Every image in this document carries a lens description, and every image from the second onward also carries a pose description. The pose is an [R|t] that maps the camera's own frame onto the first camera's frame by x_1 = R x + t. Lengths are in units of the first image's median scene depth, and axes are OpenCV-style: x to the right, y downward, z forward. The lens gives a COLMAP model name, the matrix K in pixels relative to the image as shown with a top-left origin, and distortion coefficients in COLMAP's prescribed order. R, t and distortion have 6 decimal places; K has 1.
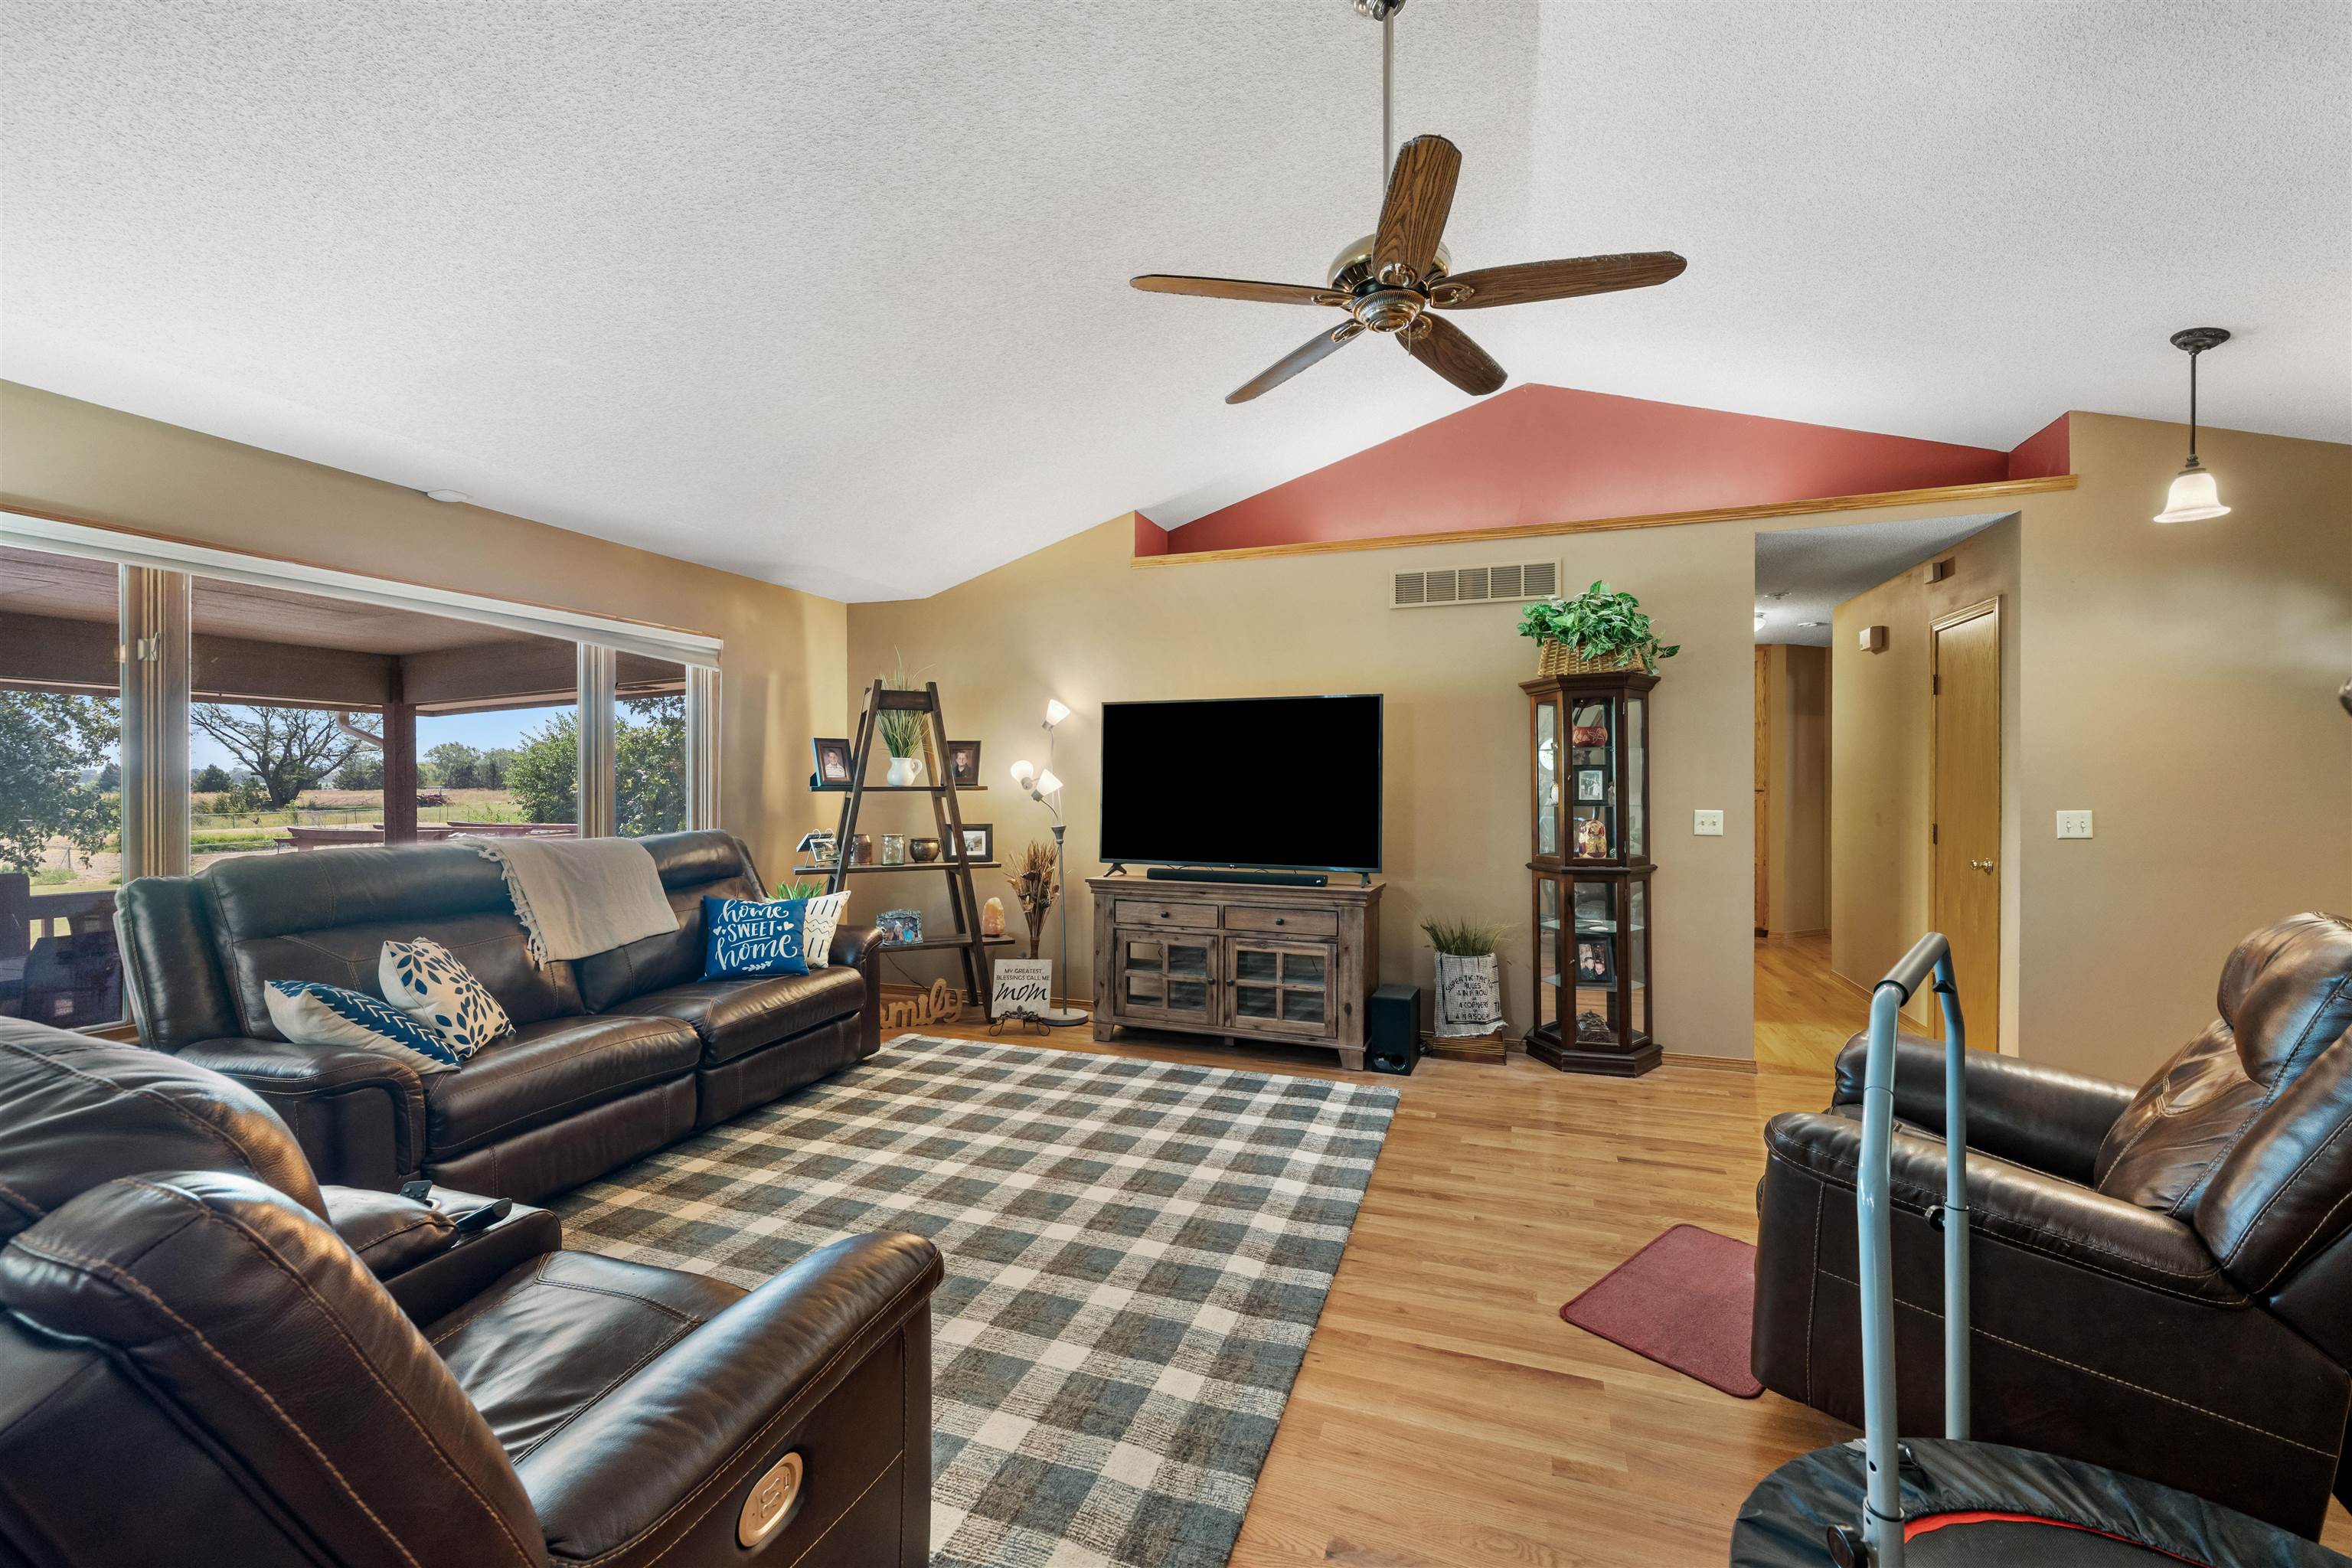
lens RADIAL K [[930.6, 0, 1165.4], [0, 930.6, 794.9], [0, 0, 1]] dist [-0.002737, 0.000525]
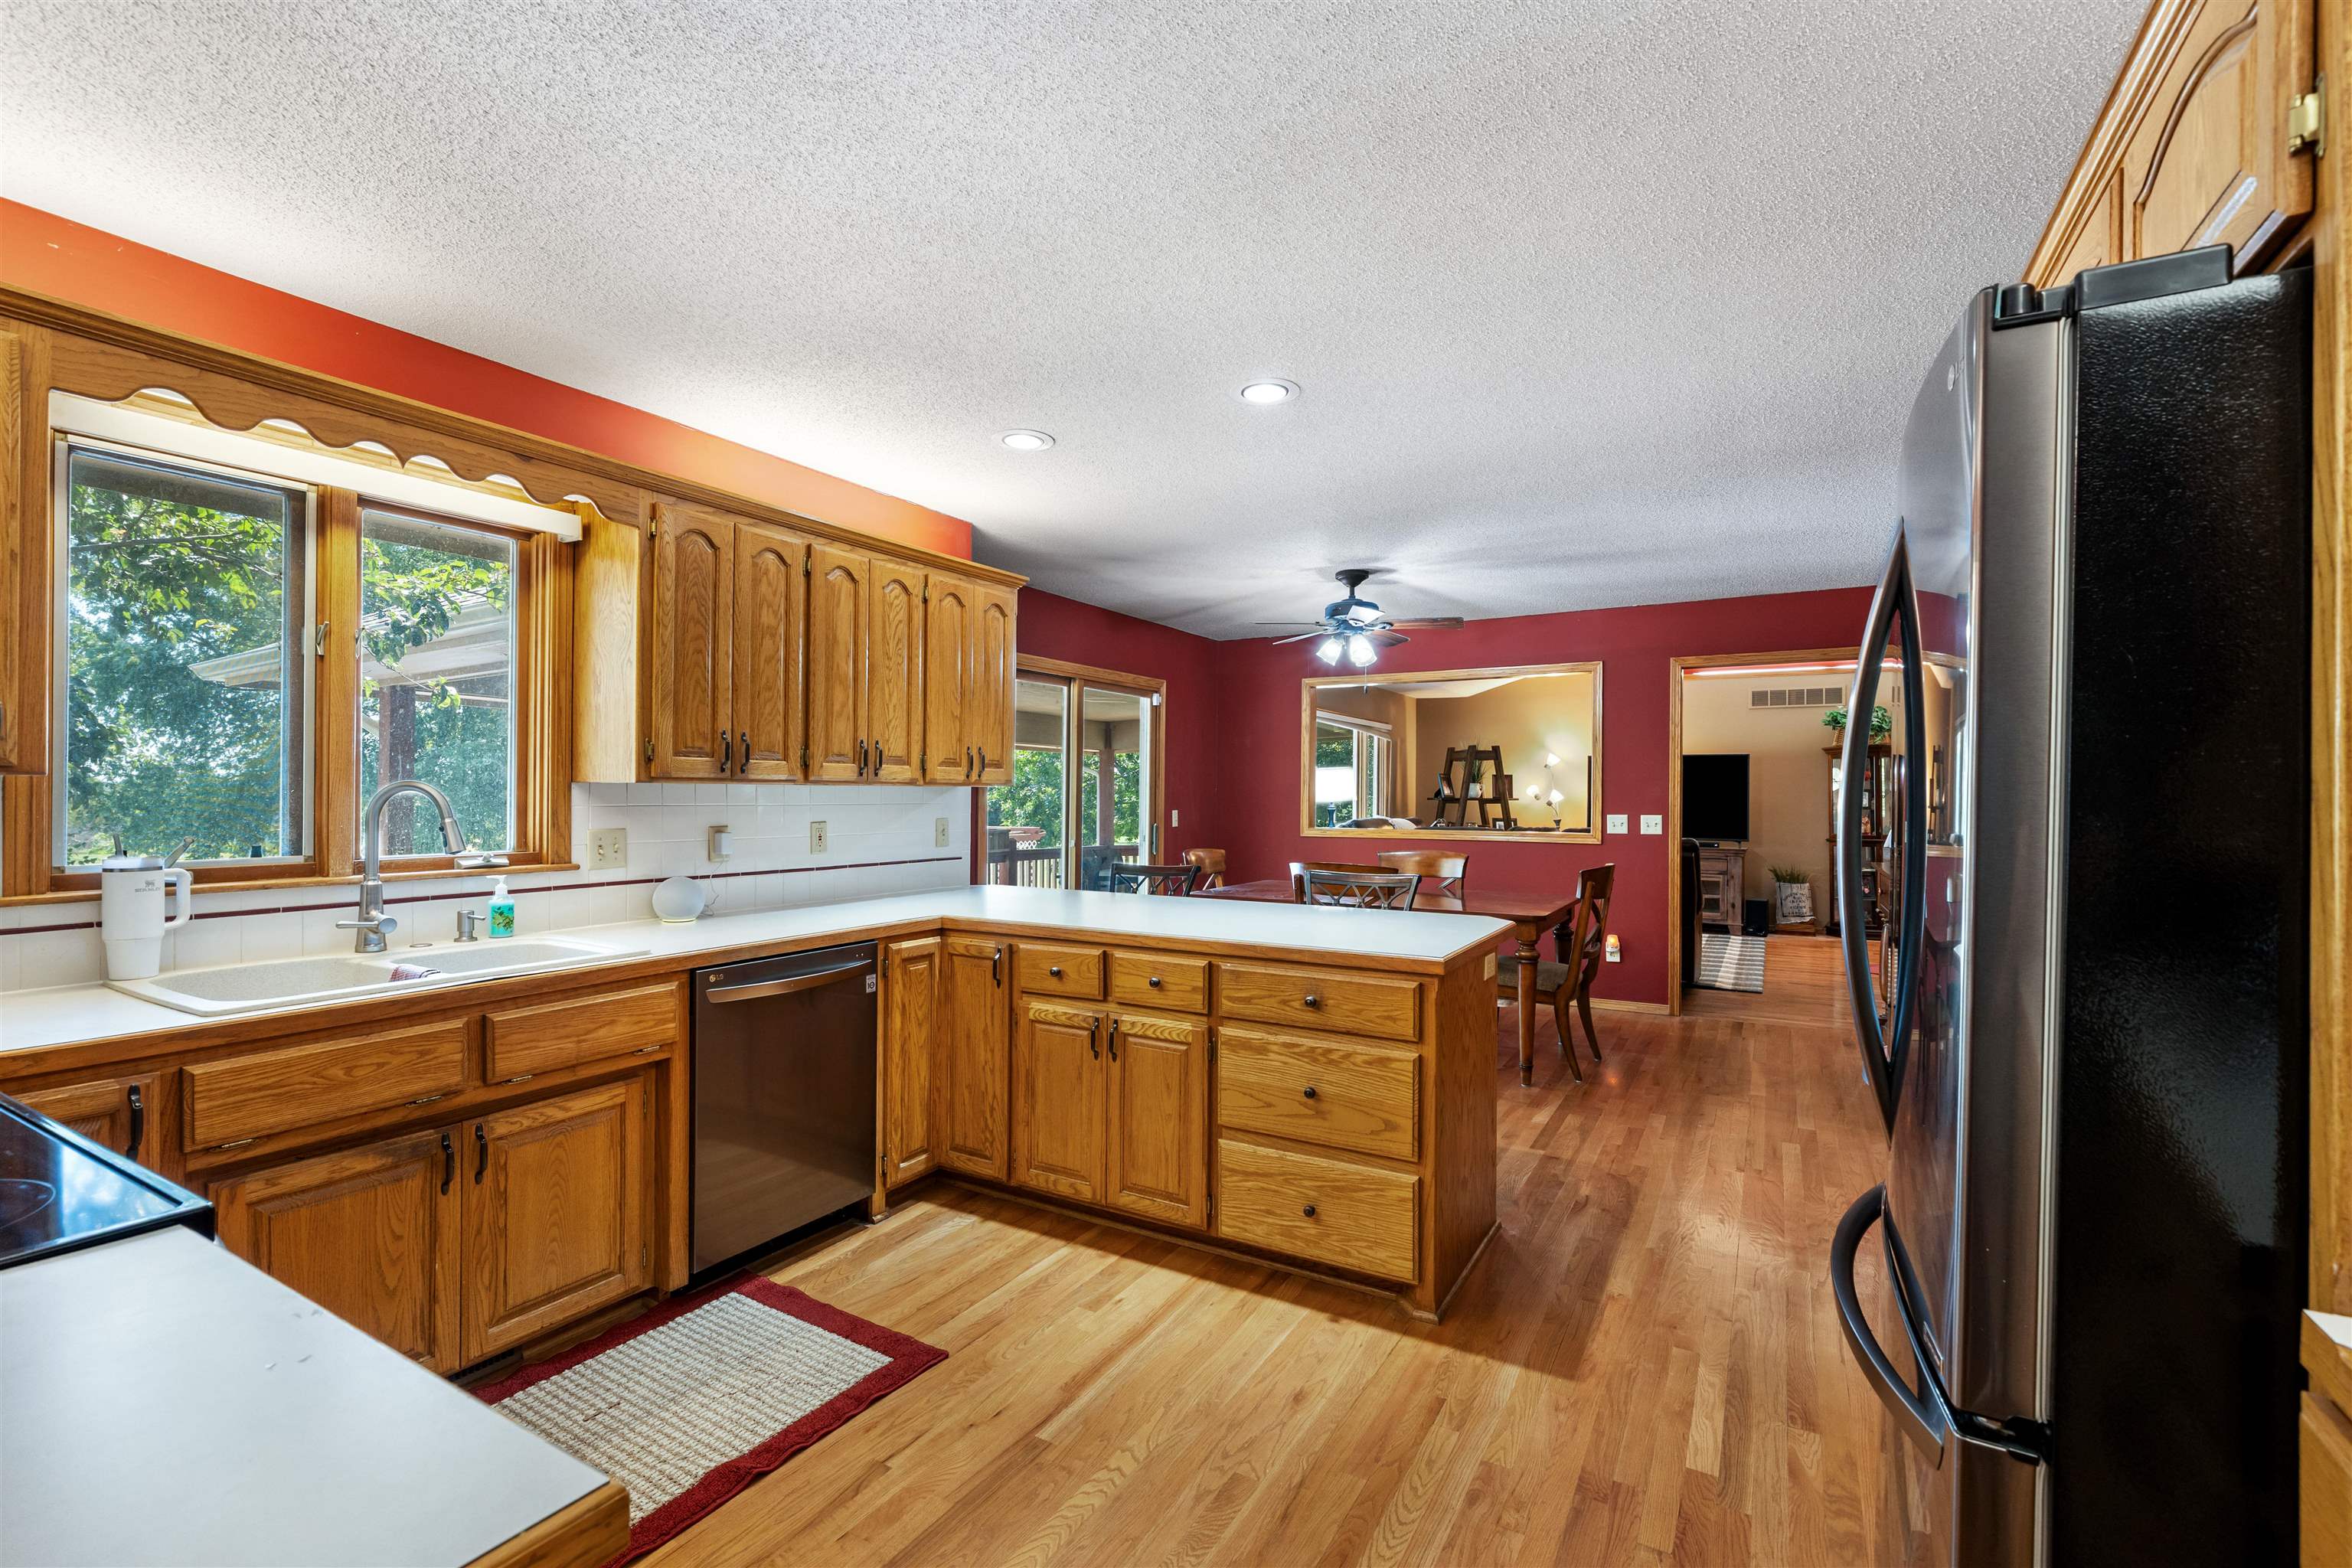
lens RADIAL K [[1031.6, 0, 1168.0], [0, 1031.6, 801.1], [0, 0, 1]] dist [-0.003399, -0.000165]
pose [[0.985054, 0.006499, -0.172122, -0.650250], [-0.008565, 0.999900, -0.011265, 0.032173], [0.172031, 0.012571, 0.985011, -1.482346]]
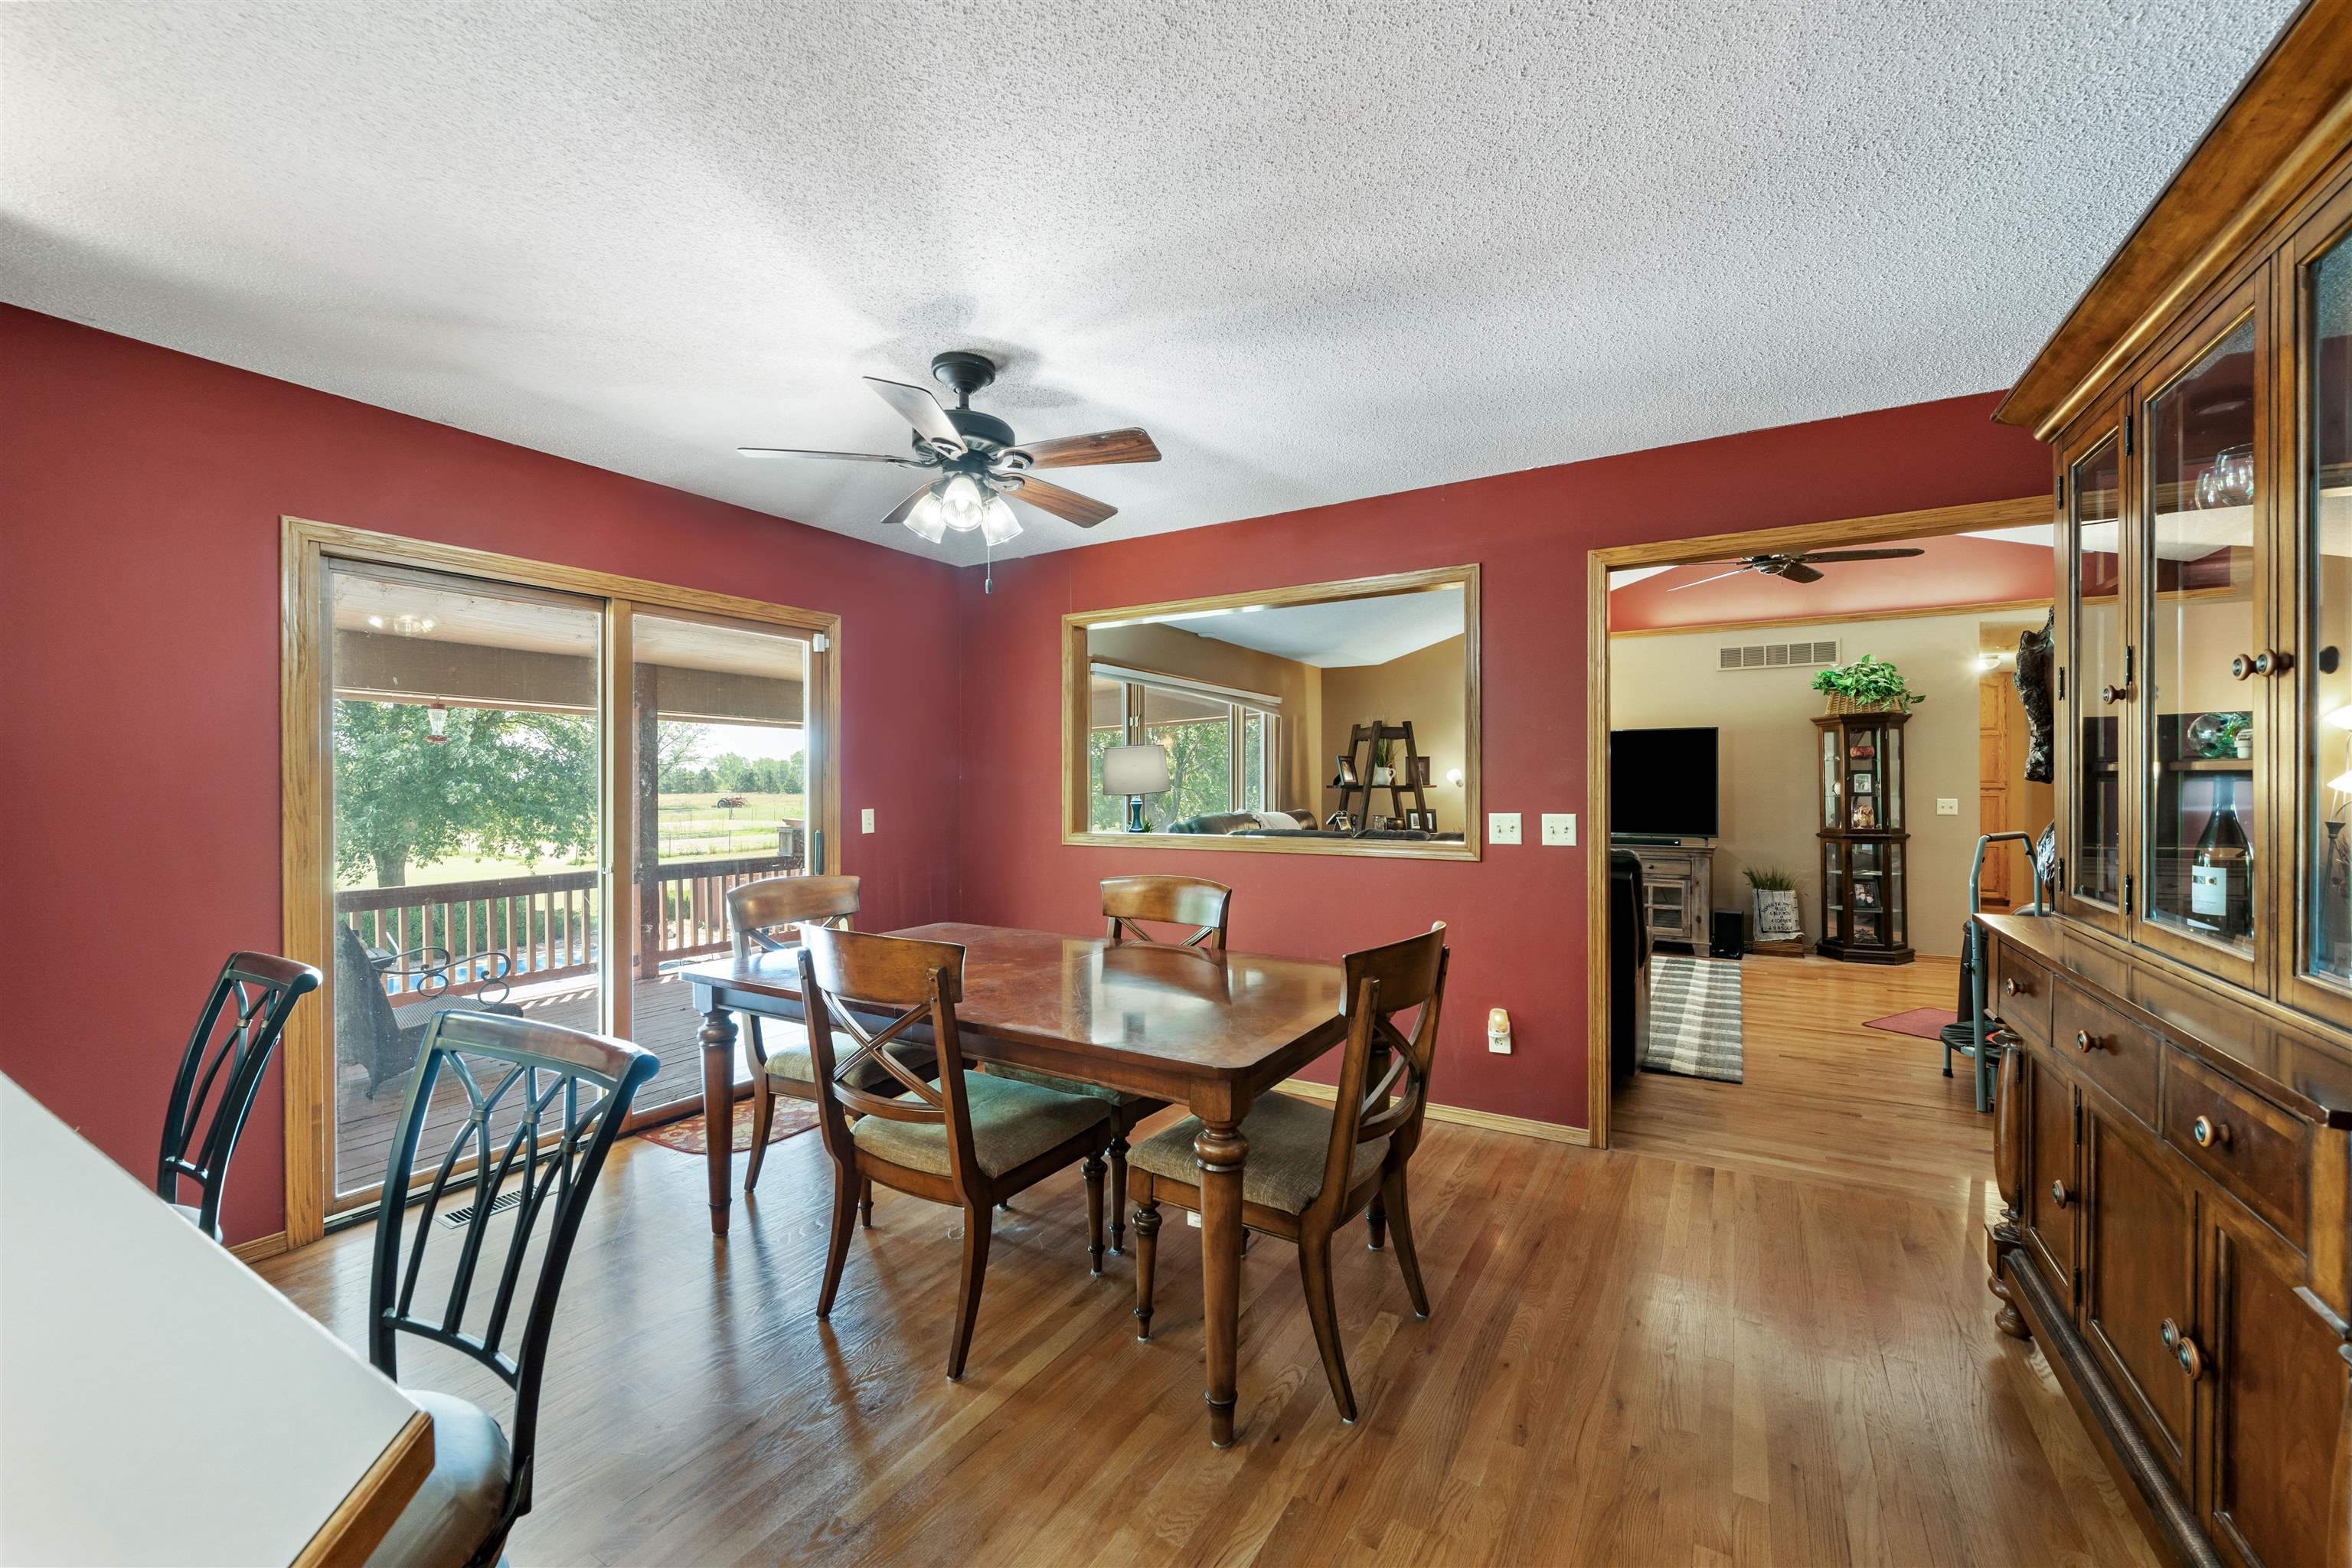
lens RADIAL K [[930.6, 0, 1178.2], [0, 930.6, 792.8], [0, 0, 1]] dist [-0.002737, 0.000525]
pose [[0.983225, -0.000945, -0.182396, -0.404458], [-0.000228, 0.999979, -0.006408, 0.016826], [0.182399, 0.006342, 0.983204, -0.776536]]
